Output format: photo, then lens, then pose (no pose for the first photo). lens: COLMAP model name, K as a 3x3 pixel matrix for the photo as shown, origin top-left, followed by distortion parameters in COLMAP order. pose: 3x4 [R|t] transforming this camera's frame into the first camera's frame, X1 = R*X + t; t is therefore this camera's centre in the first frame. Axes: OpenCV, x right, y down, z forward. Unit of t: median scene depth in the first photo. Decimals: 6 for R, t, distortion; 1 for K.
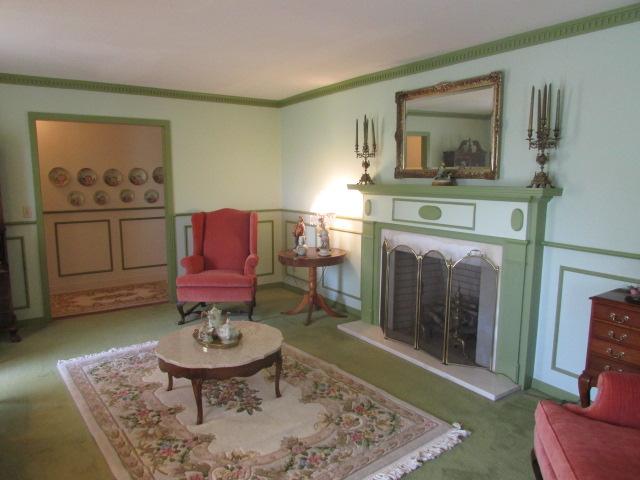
lens RADIAL K [[466.2, 0, 320.0], [0, 466.2, 240.0], [0, 0, 1]] dist [-0.002856, -0.005751]
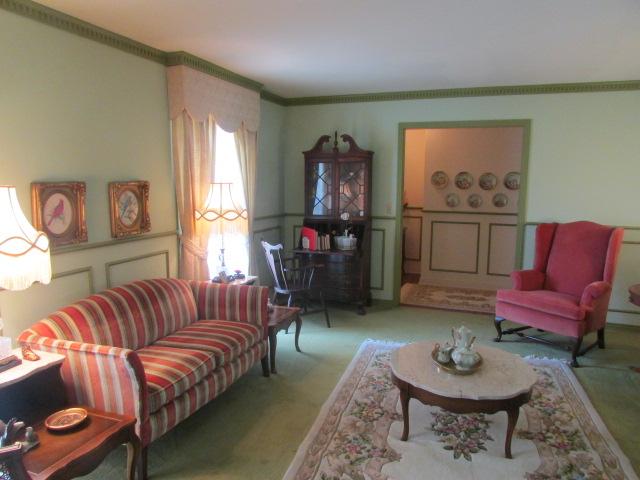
lens RADIAL K [[466.2, 0, 320.0], [0, 466.2, 240.0], [0, 0, 1]] dist [-0.002856, -0.005751]
pose [[0.587598, 0.117870, -0.800522, 0.203186], [-0.127297, 0.990479, 0.052402, -0.020404], [0.799077, 0.071113, 0.597008, 0.157667]]
